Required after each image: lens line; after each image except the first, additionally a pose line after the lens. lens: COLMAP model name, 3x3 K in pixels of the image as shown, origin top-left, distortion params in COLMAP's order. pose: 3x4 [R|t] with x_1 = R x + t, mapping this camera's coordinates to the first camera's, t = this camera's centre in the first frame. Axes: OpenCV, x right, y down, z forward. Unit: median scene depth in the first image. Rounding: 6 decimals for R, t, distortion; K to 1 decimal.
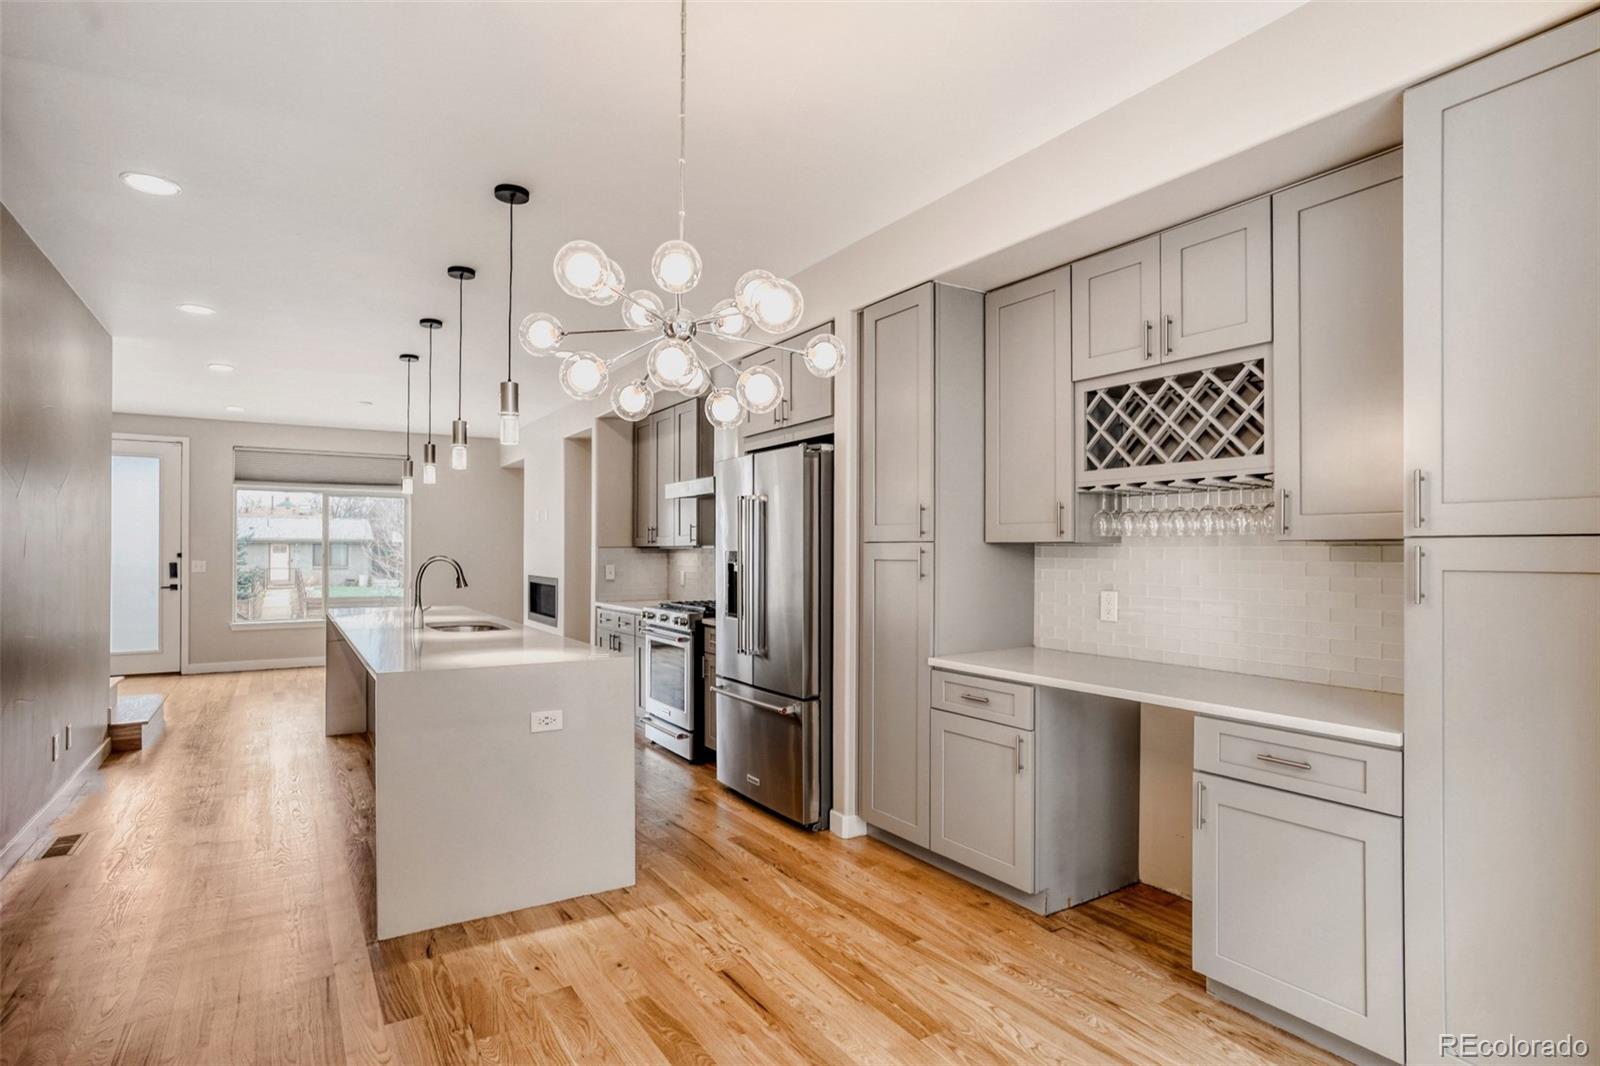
lens RADIAL K [[820.2, 0, 793.6], [0, 820.2, 547.5], [0, 0, 1]] dist [-0.025157, 0.009142]
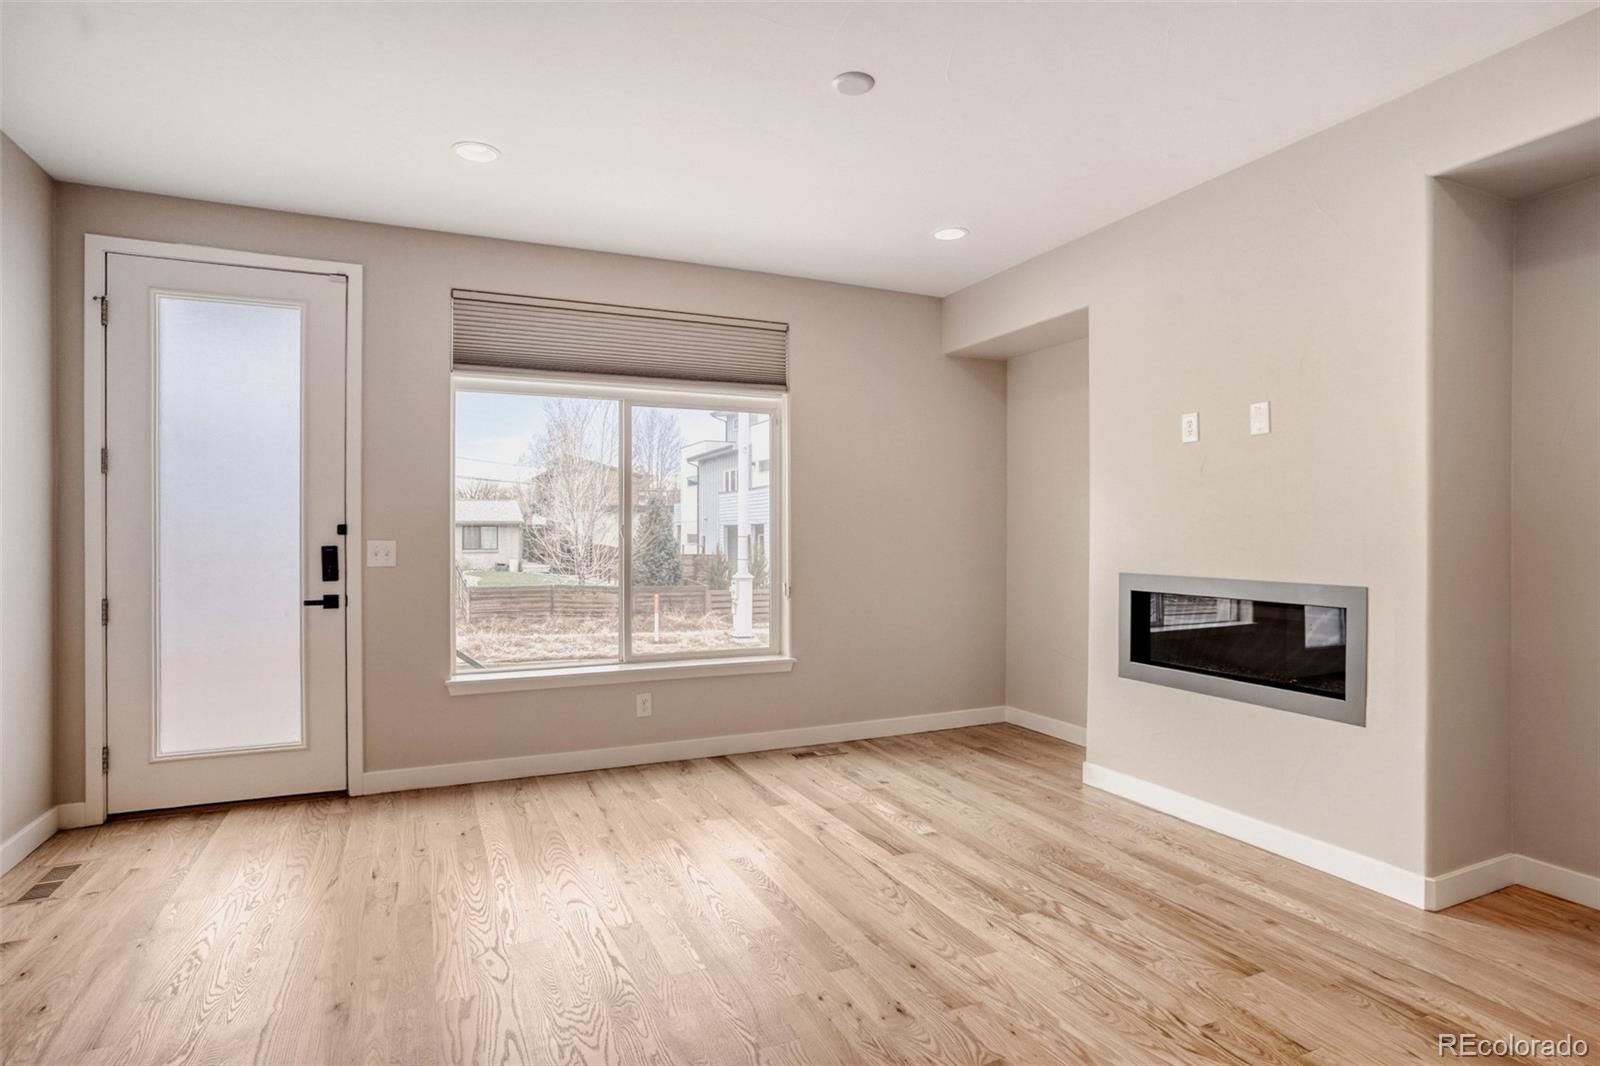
lens RADIAL K [[820.2, 0, 793.8], [0, 820.2, 530.3], [0, 0, 1]] dist [-0.025157, 0.009142]
pose [[0.992135, -0.004783, -0.125084, -0.457569], [0.004816, 0.999988, -0.000043, 0.011388], [0.125083, -0.000560, 0.992146, 0.589818]]
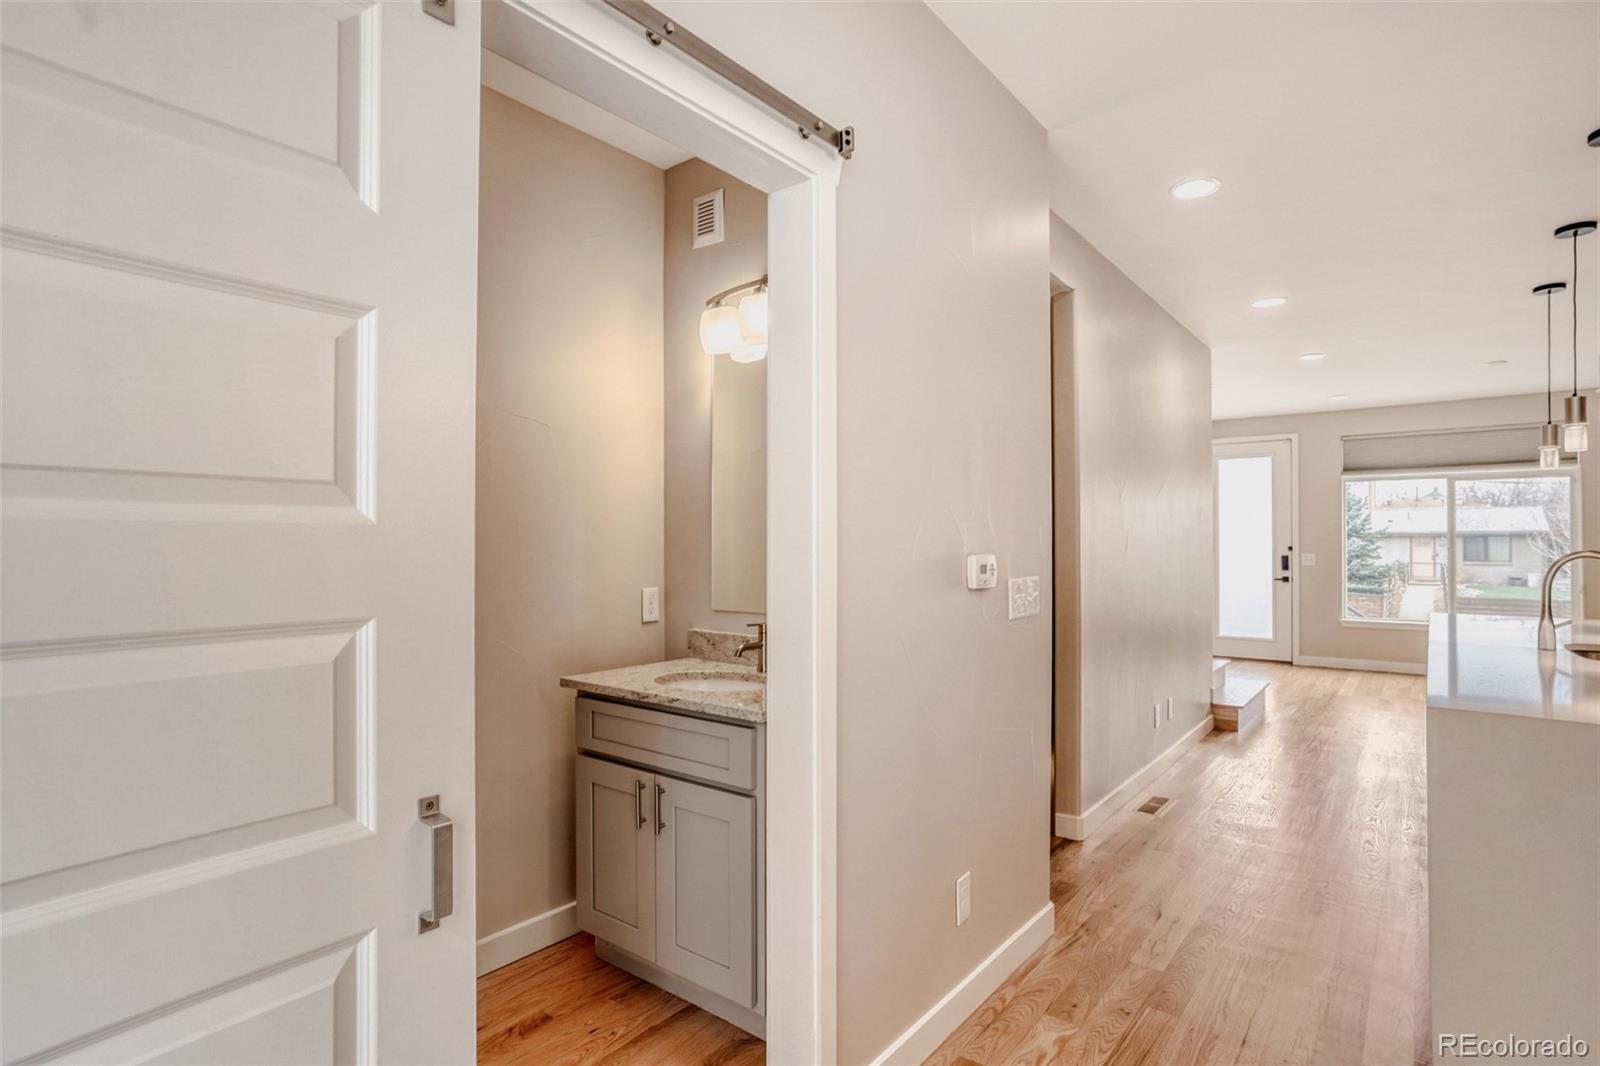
lens RADIAL K [[820.2, 0, 807.7], [0, 820.2, 530.6], [0, 0, 1]] dist [-0.025157, 0.009142]
pose [[0.339498, -0.012781, -0.940520, 0.003688], [0.001051, 0.999912, -0.013209, 0.000158], [0.940606, 0.003496, 0.339482, 0.076320]]
